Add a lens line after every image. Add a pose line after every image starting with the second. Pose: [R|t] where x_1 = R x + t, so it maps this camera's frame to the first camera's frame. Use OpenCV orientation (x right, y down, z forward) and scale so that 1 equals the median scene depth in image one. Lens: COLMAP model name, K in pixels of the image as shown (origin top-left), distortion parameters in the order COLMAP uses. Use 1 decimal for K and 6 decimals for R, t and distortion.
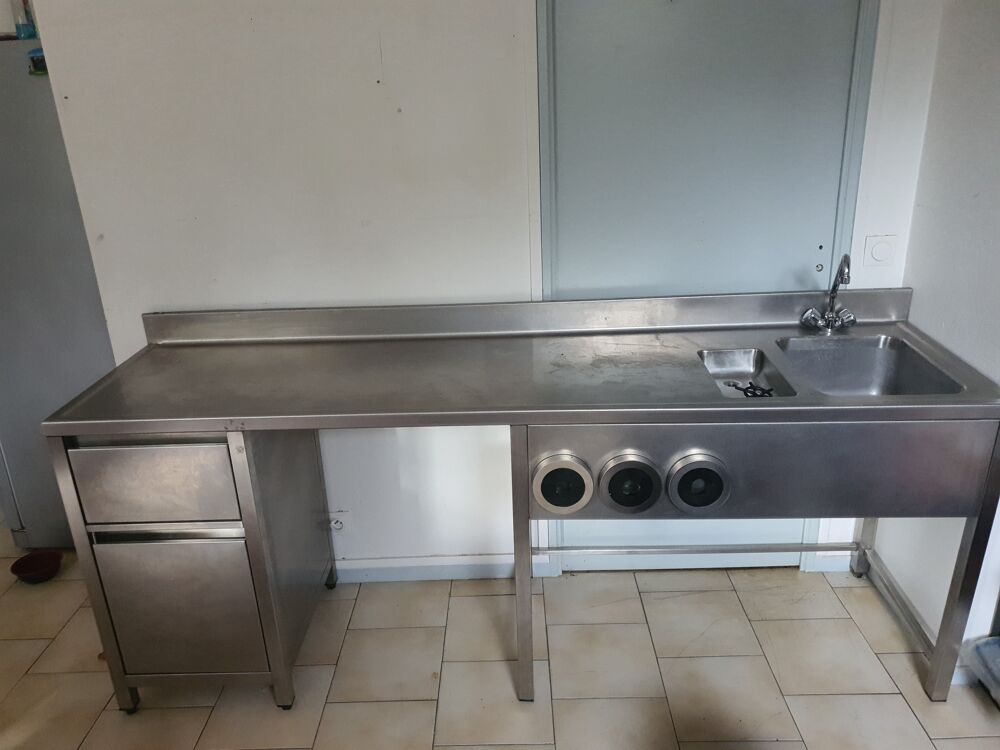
lens RADIAL K [[770.7, 0, 500.6], [0, 770.7, 376.2], [0, 0, 1]] dist [0.006685, 0.001001]
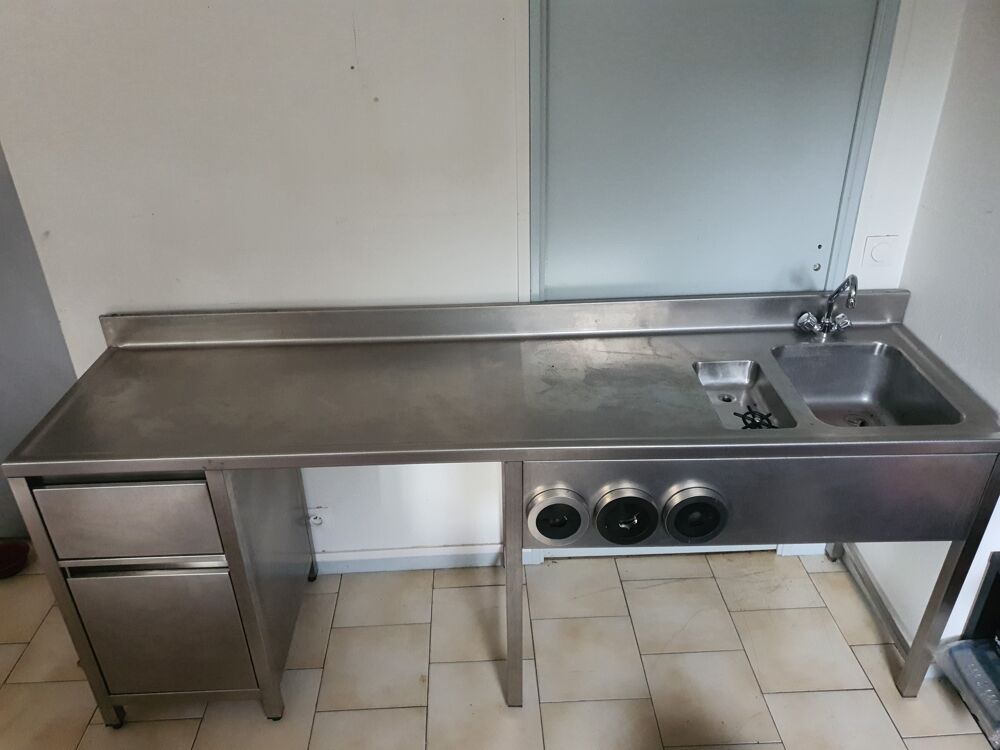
lens RADIAL K [[771.1, 0, 496.2], [0, 771.1, 375.7], [0, 0, 1]] dist [0.004460, 0.002977]
pose [[0.998609, -0.008130, 0.052100, -0.039060], [0.000998, 0.990780, 0.135473, -0.141703], [-0.052721, -0.135233, 0.989410, 0.051172]]
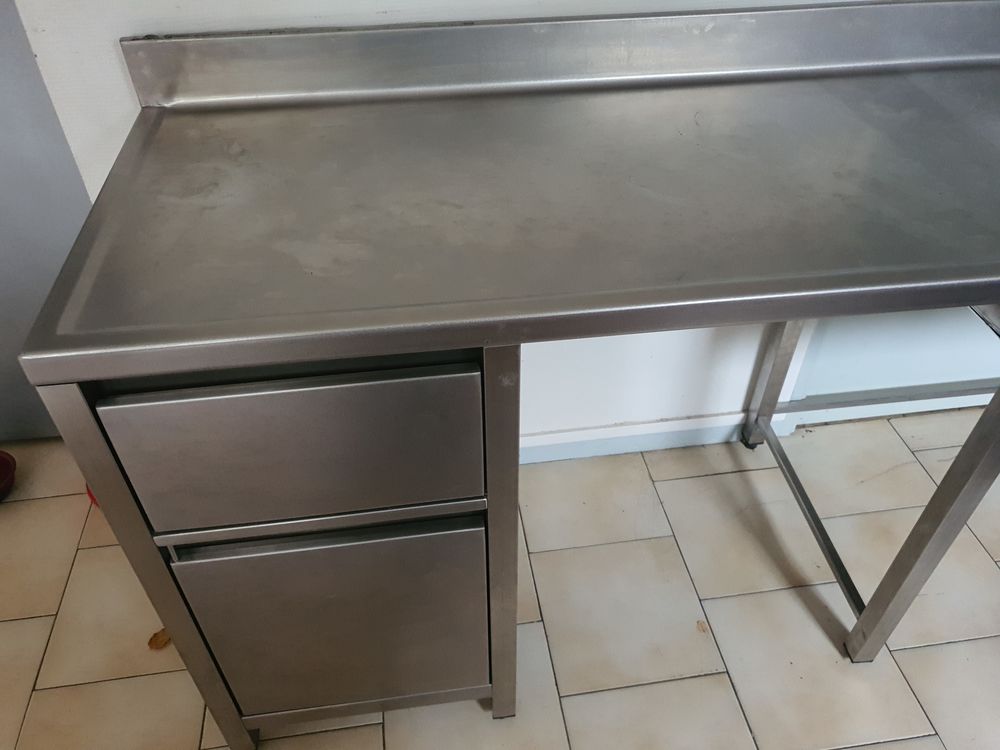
lens RADIAL K [[771.1, 0, 496.2], [0, 771.1, 375.7], [0, 0, 1]] dist [0.004460, 0.002977]
pose [[0.986416, -0.077411, 0.144886, -0.341940], [0.021180, 0.934576, 0.355132, -0.054728], [-0.162898, -0.347239, 0.923520, 0.492483]]
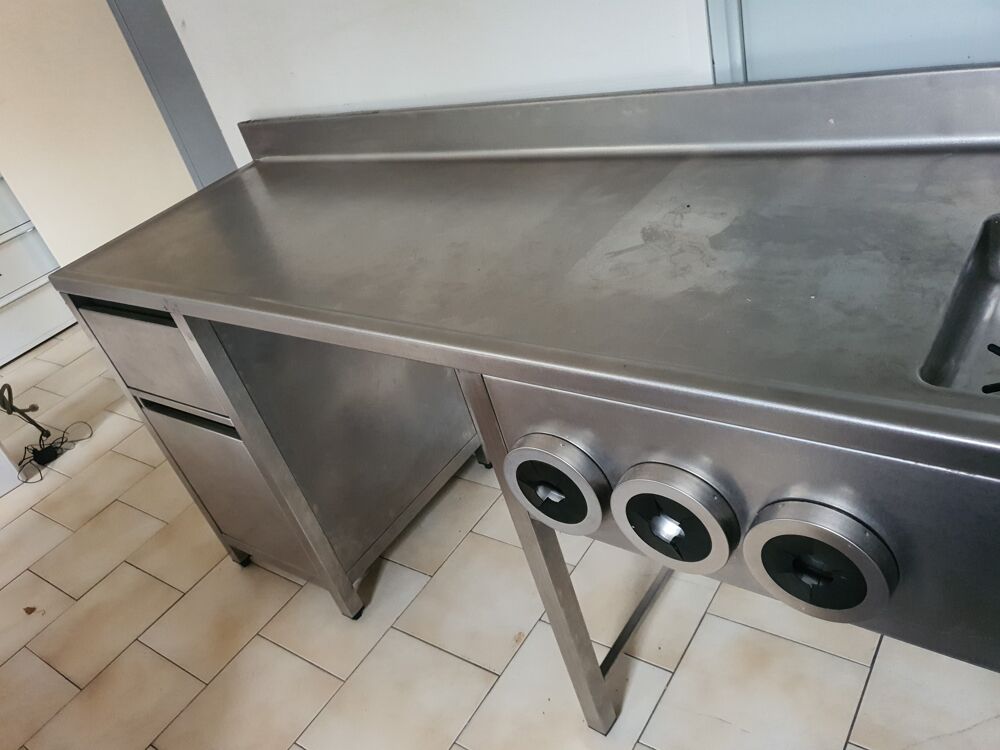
lens RADIAL K [[765.4, 0, 505.0], [0, 765.4, 388.9], [0, 0, 1]] dist [0.002981, 0.001320]
pose [[0.817497, 0.177119, -0.548022, 0.267700], [0.009580, 0.947224, 0.320430, -0.075189], [0.575854, -0.267200, 0.772655, 0.491042]]
